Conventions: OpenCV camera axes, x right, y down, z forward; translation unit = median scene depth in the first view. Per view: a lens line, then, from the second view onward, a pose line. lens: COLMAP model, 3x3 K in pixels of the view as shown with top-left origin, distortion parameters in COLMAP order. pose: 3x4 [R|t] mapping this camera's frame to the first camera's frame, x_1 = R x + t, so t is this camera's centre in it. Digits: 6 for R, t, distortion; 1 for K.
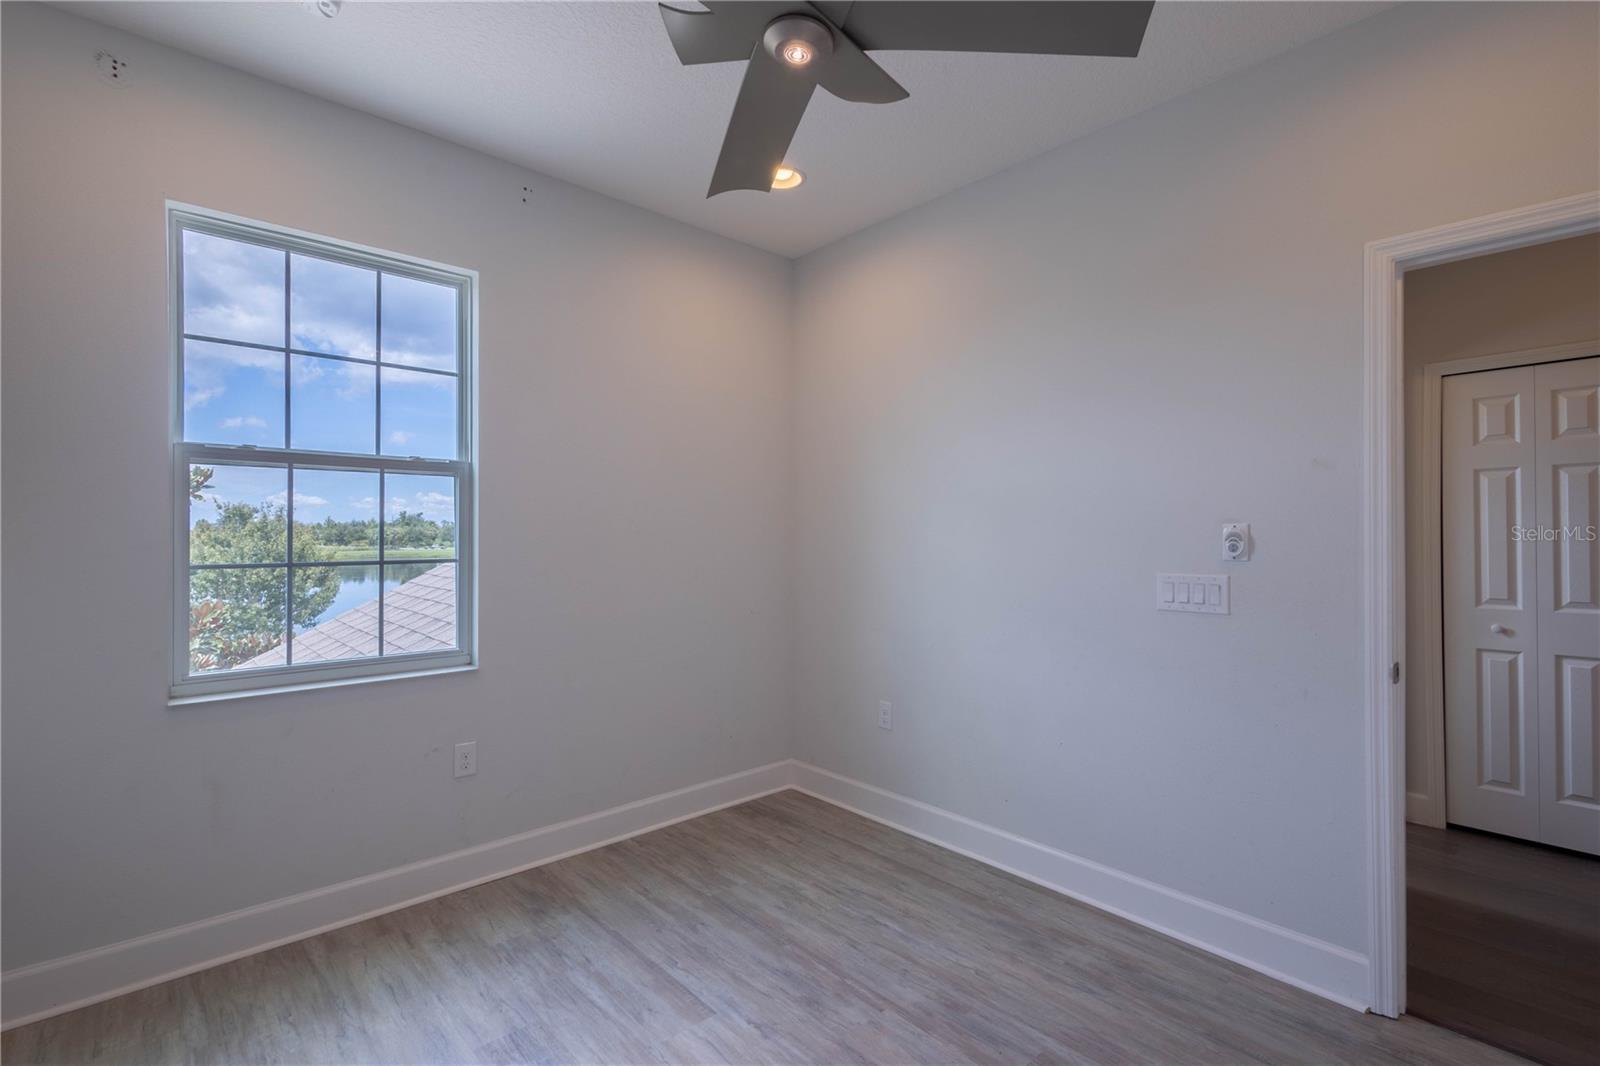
lens RADIAL K [[734.0, 0, 806.3], [0, 734.0, 526.8], [0, 0, 1]] dist [0.007867, -0.003338]
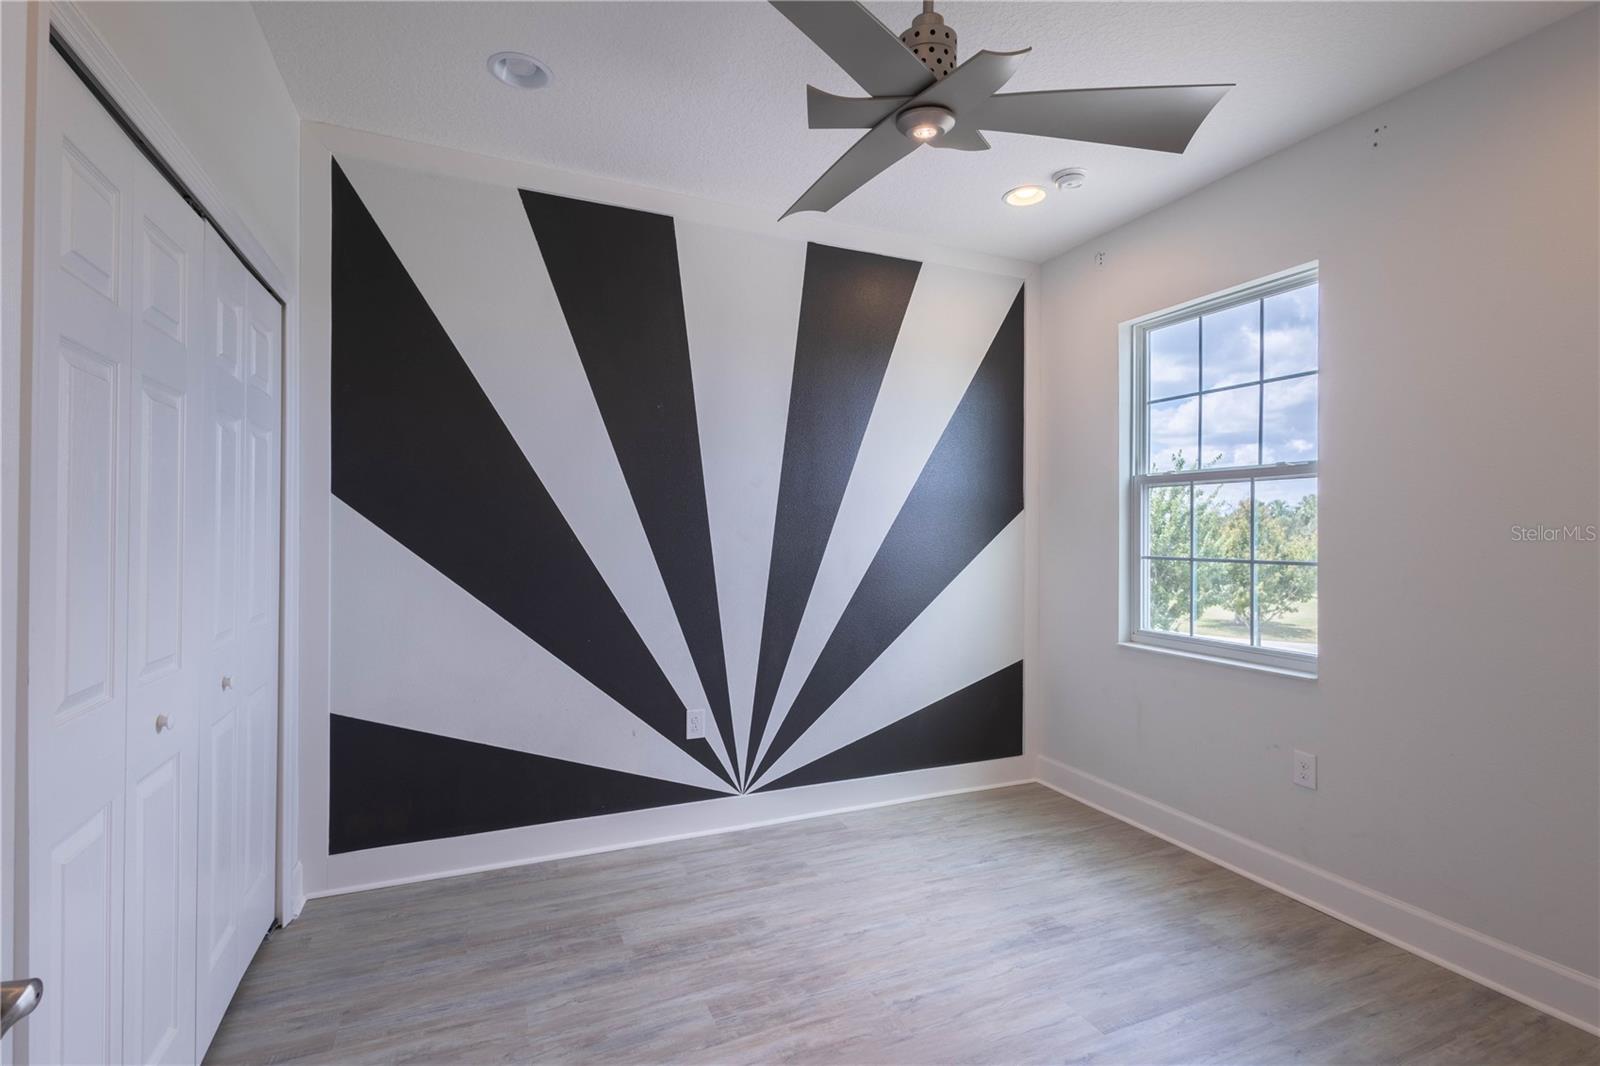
lens RADIAL K [[734.0, 0, 804.0], [0, 734.0, 533.3], [0, 0, 1]] dist [0.007867, -0.003338]
pose [[-0.310697, -0.002531, -0.950506, 0.766582], [-0.004897, 0.999987, -0.001062, 0.010641], [0.950496, 0.004325, -0.310706, 0.777068]]
